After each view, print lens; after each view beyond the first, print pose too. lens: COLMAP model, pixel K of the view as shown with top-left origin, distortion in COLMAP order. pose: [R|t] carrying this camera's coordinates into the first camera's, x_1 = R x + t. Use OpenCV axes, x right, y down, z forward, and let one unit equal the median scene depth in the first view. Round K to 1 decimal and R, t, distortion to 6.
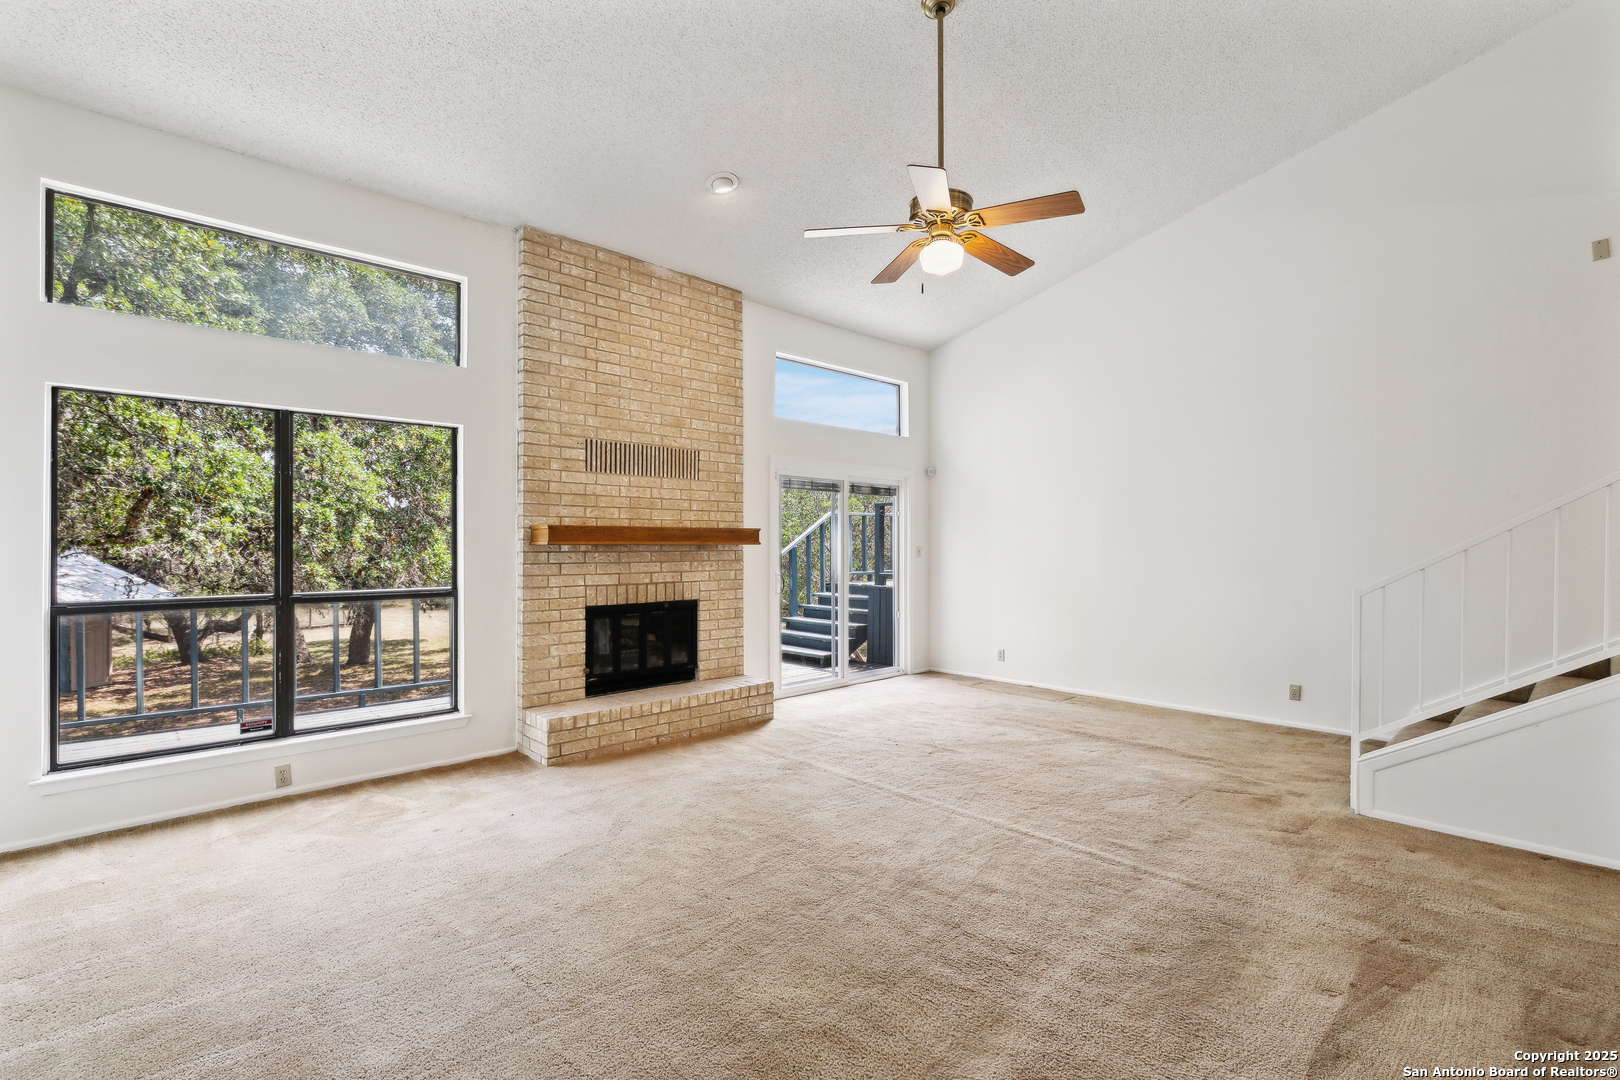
lens RADIAL K [[731.8, 0, 805.7], [0, 731.8, 540.9], [0, 0, 1]] dist [-0.003530, -0.000475]
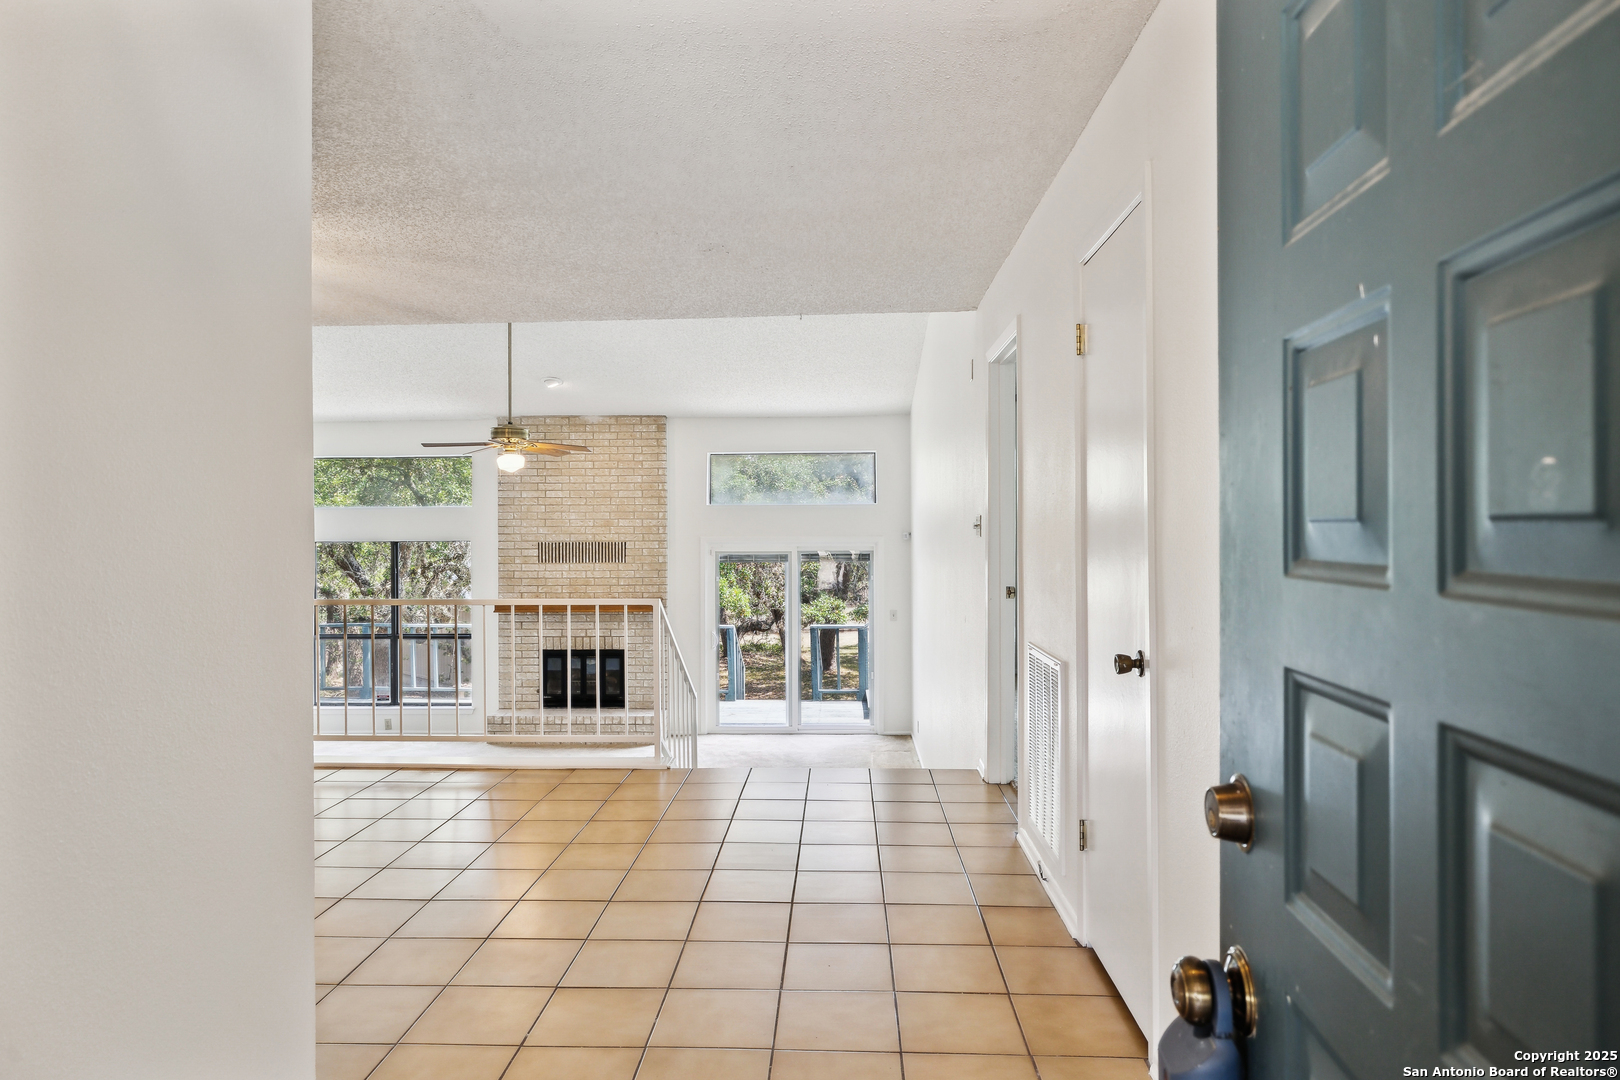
lens RADIAL K [[964.9, 0, 809.2], [0, 964.9, 534.4], [0, 0, 1]] dist [0.000649, 0.000319]
pose [[0.702339, -0.002583, -0.711838, 1.536534], [0.009499, 0.999938, 0.005744, -0.159325], [0.711779, -0.010796, 0.702321, -0.030753]]
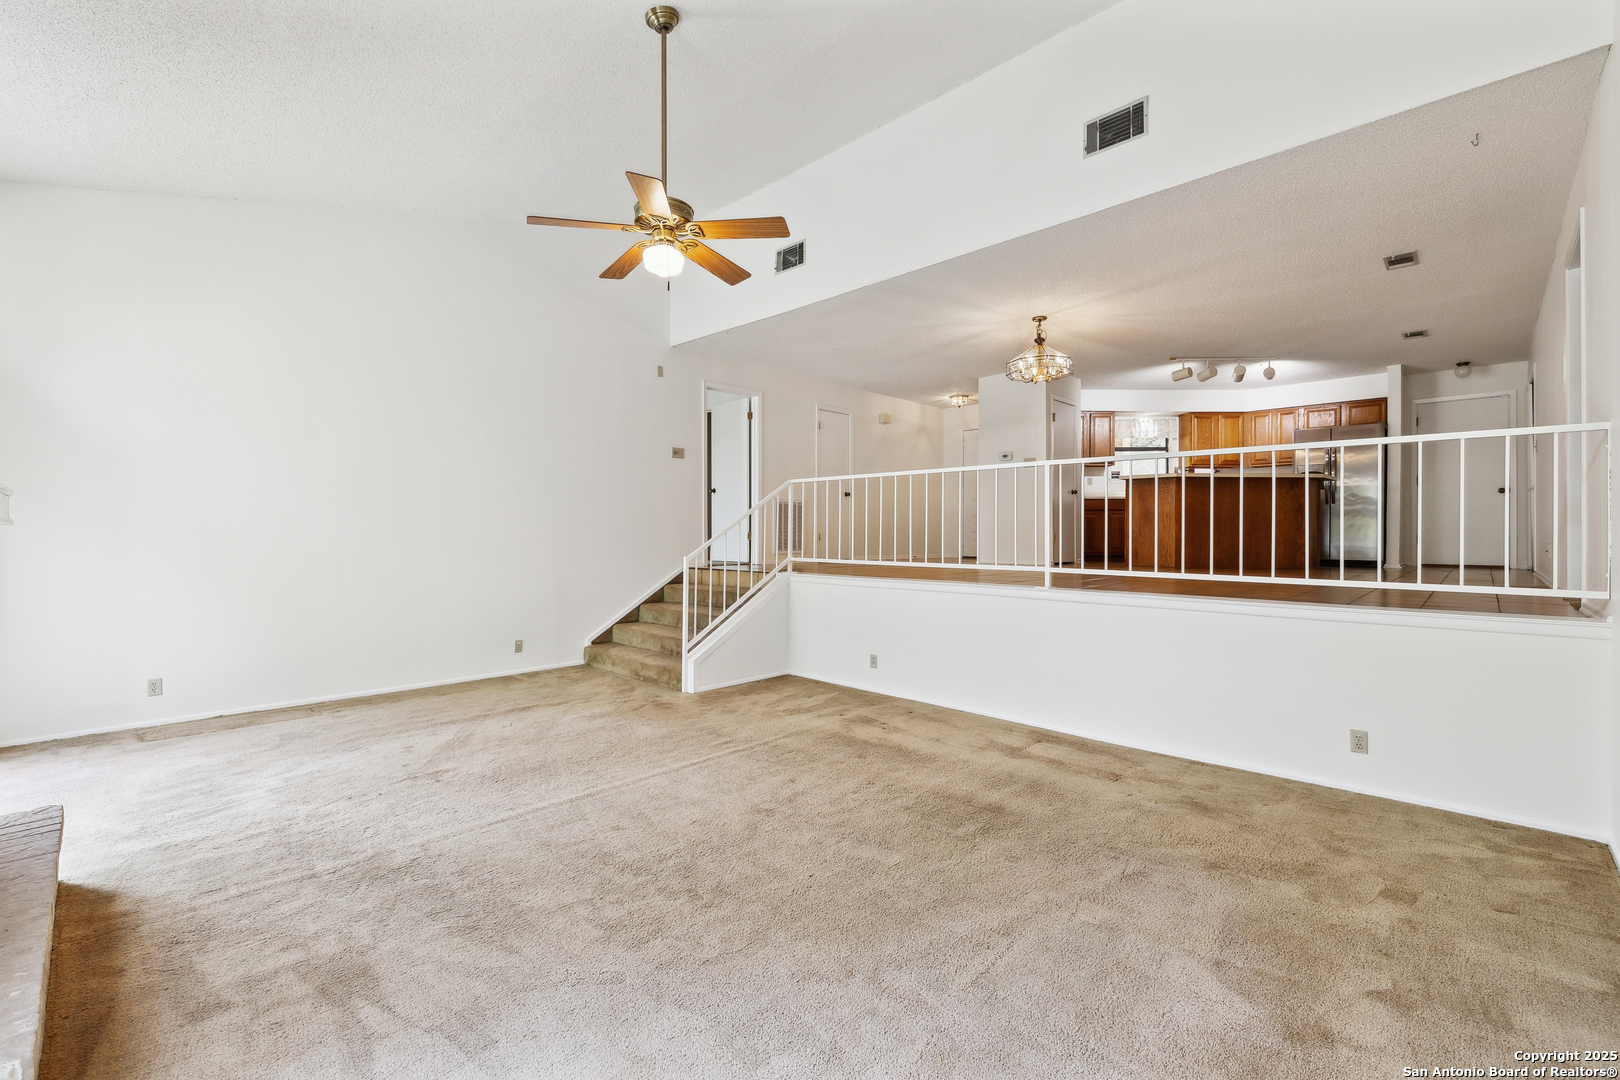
lens RADIAL K [[703.2, 0, 805.3], [0, 703.2, 539.5], [0, 0, 1]] dist [0.000756, -0.000009]
pose [[-0.037651, -0.013359, 0.999202, -0.582749], [-0.006567, 0.999892, 0.013120, 0.003558], [-0.999269, -0.006067, -0.037734, 0.565000]]
